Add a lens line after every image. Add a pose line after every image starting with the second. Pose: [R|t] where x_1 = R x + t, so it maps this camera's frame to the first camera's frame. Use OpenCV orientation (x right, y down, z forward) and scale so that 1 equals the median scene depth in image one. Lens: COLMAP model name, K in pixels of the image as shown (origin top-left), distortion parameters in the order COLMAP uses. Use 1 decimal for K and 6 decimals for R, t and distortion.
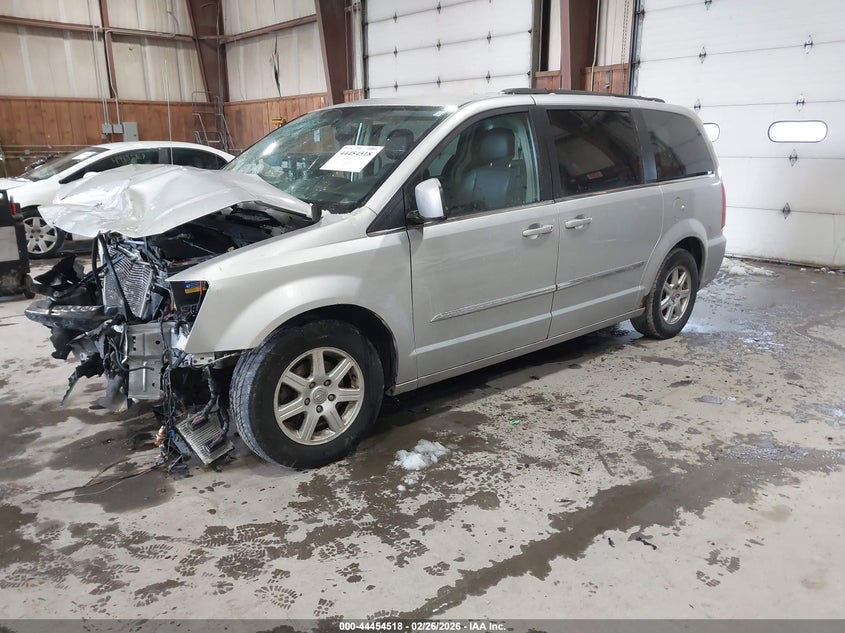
lens RADIAL K [[666.7, 0, 421.4], [0, 666.7, 312.4], [0, 0, 1]] dist [0.012269, -0.009505]
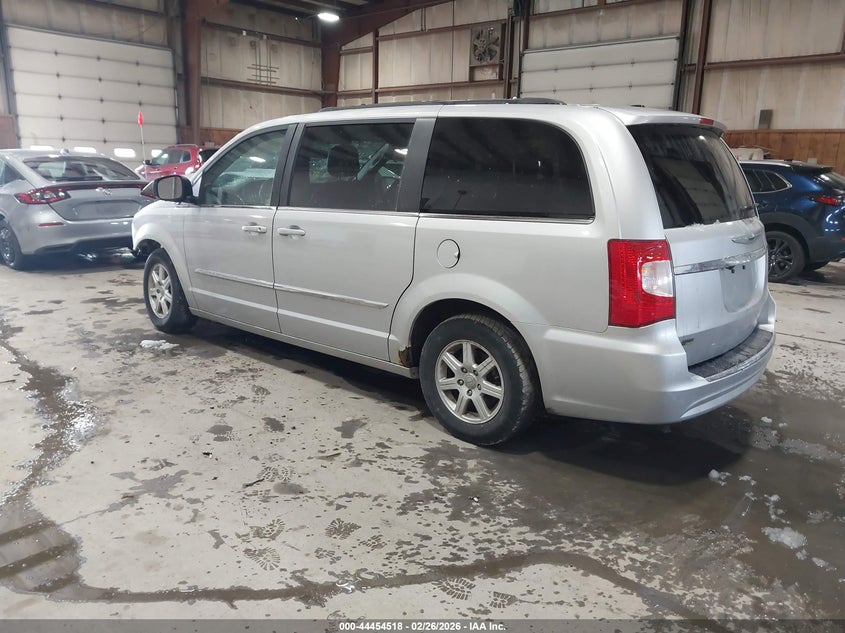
lens RADIAL K [[666.7, 0, 414.6], [0, 666.7, 316.9], [0, 0, 1]] dist [0.012269, -0.009505]
pose [[0.048480, 0.210284, -0.976437, 1.381437], [-0.229225, 0.953837, 0.194036, -0.271017], [0.972165, 0.214417, 0.094445, 1.217128]]
